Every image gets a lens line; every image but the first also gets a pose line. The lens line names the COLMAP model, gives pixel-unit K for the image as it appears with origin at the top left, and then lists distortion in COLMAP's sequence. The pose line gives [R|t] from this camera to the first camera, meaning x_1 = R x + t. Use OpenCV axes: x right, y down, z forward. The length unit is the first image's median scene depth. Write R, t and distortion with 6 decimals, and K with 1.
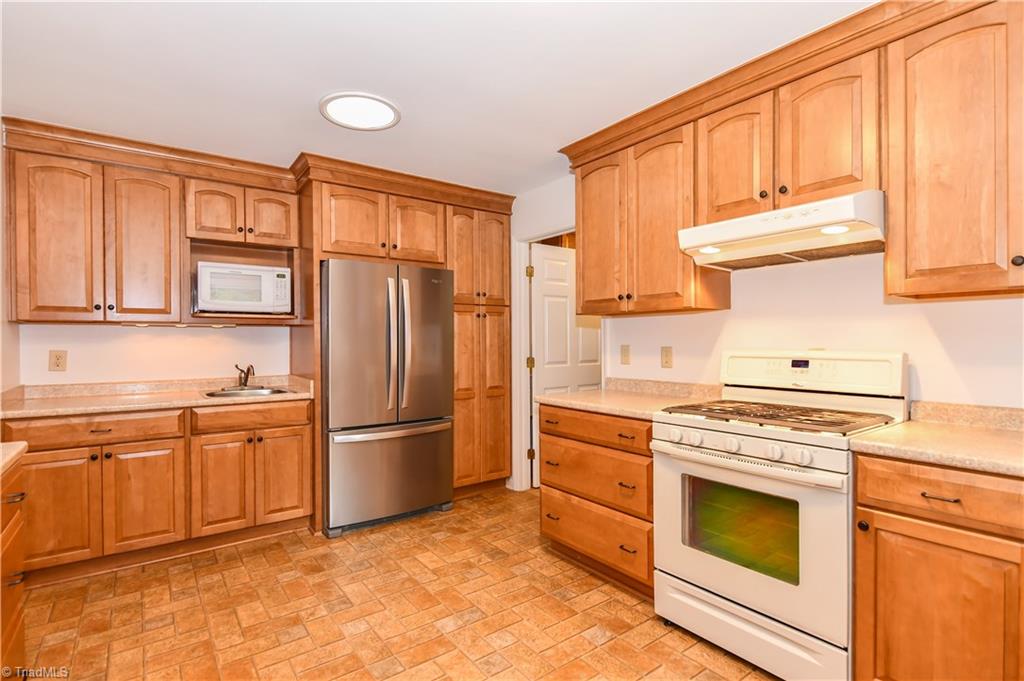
lens RADIAL K [[498.2, 0, 508.7], [0, 498.2, 346.2], [0, 0, 1]] dist [0.004542, -0.009080]
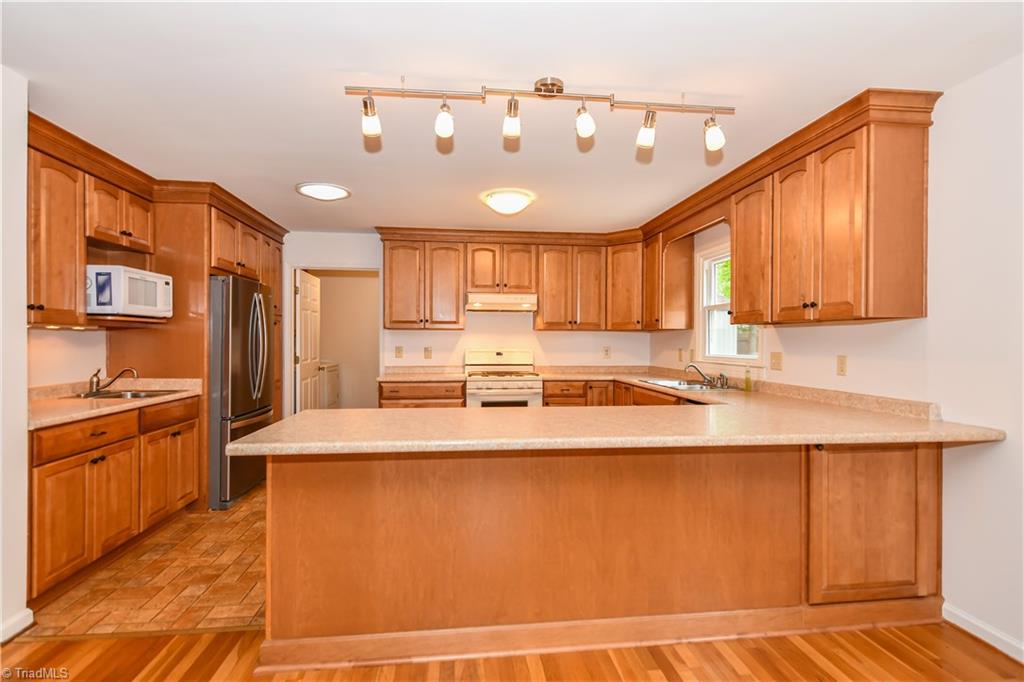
lens RADIAL K [[498.2, 0, 515.4], [0, 498.2, 342.3], [0, 0, 1]] dist [0.004542, -0.009080]
pose [[0.495644, 0.003551, 0.868519, -1.419182], [0.004365, 0.999969, -0.006580, -0.005230], [-0.868515, 0.007053, 0.495613, -0.258990]]
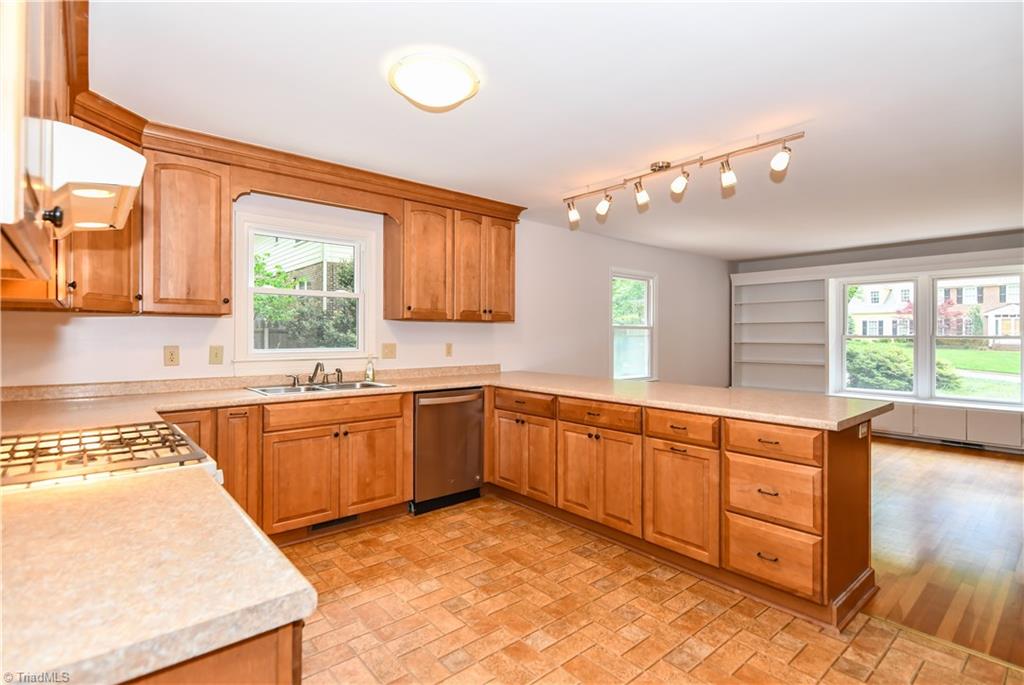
lens RADIAL K [[498.2, 0, 502.7], [0, 498.2, 336.5], [0, 0, 1]] dist [0.004542, -0.009080]
pose [[-0.998452, 0.002540, -0.055562, -0.031074], [0.001541, 0.999837, 0.018011, -0.036395], [0.055599, 0.017897, -0.998293, 1.559961]]
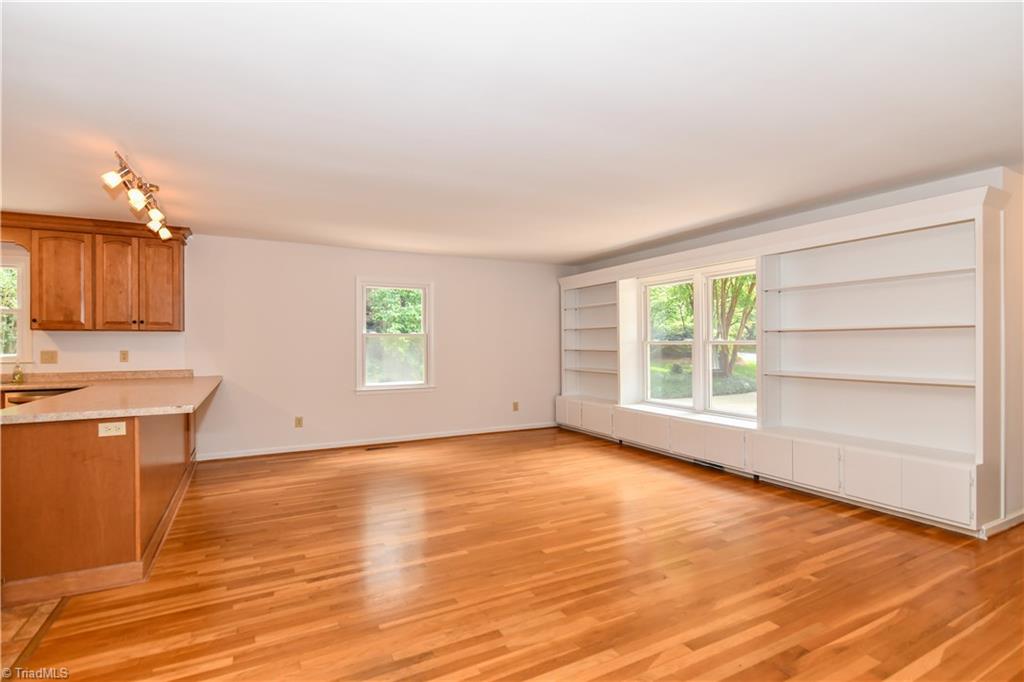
lens RADIAL K [[498.2, 0, 512.1], [0, 498.2, 338.6], [0, 0, 1]] dist [0.004542, -0.009080]
pose [[-0.987667, 0.010177, 0.156239, -1.928621], [0.010690, 0.999940, 0.002444, -0.015801], [-0.156205, 0.004084, -0.987716, 1.517999]]
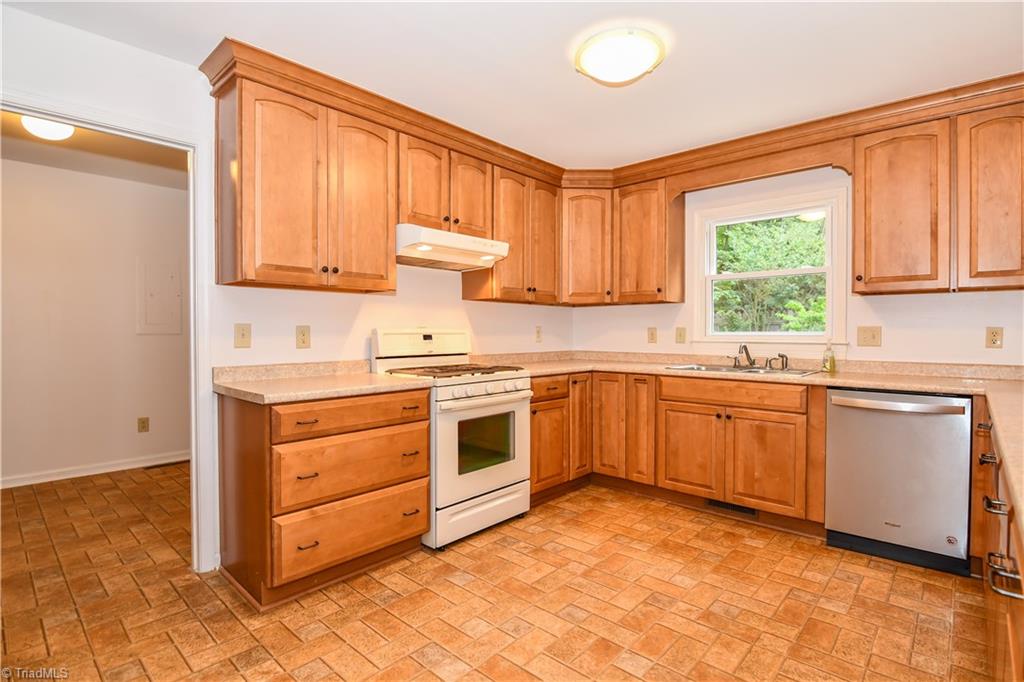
lens RADIAL K [[498.2, 0, 518.5], [0, 498.2, 342.6], [0, 0, 1]] dist [0.004542, -0.009080]
pose [[-0.196852, -0.018098, 0.980266, -0.853633], [0.011565, 0.999717, 0.020779, 0.022399], [-0.980365, 0.015427, -0.196587, 0.982433]]
